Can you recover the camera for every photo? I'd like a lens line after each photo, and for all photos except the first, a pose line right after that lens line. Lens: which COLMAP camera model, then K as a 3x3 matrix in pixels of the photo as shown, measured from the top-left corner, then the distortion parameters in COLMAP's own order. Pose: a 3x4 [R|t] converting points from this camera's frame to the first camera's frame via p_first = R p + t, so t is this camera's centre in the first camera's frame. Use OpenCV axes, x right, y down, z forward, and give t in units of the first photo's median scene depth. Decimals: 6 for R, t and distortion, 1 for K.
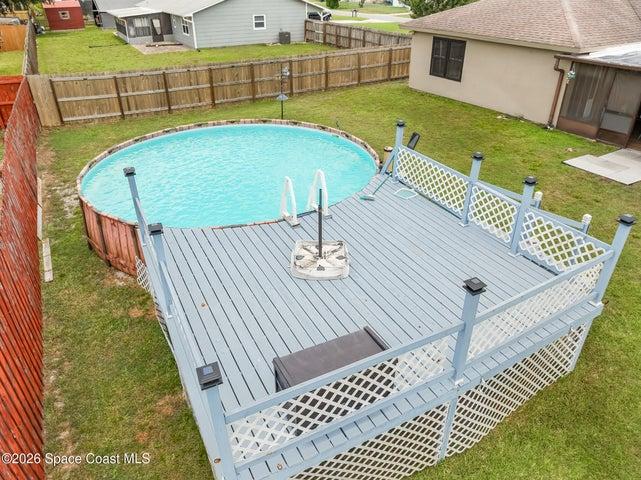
lens RADIAL K [[447.7, 0, 320.5], [0, 447.7, 240.0], [0, 0, 1]] dist [-0.024351, -0.033650]
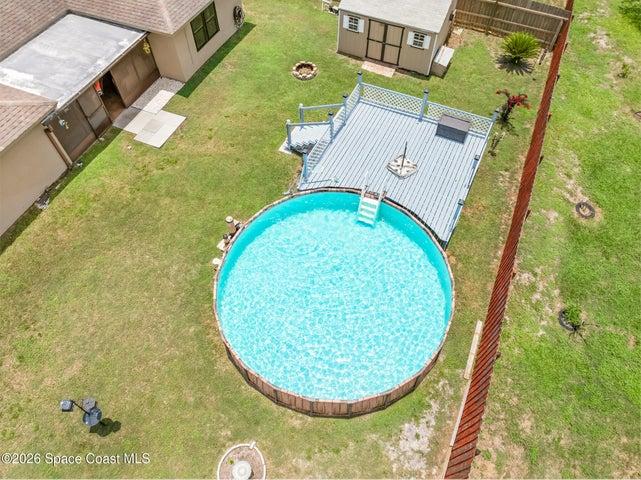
lens RADIAL K [[447.7, 0, 320.5], [0, 447.7, 240.0], [0, 0, 1]] dist [-0.024351, -0.033650]
pose [[-0.597860, -0.662331, 0.451532, -0.563155], [0.406948, 0.234519, 0.882833, -1.131365], [-0.690620, 0.711561, 0.129325, 0.690301]]
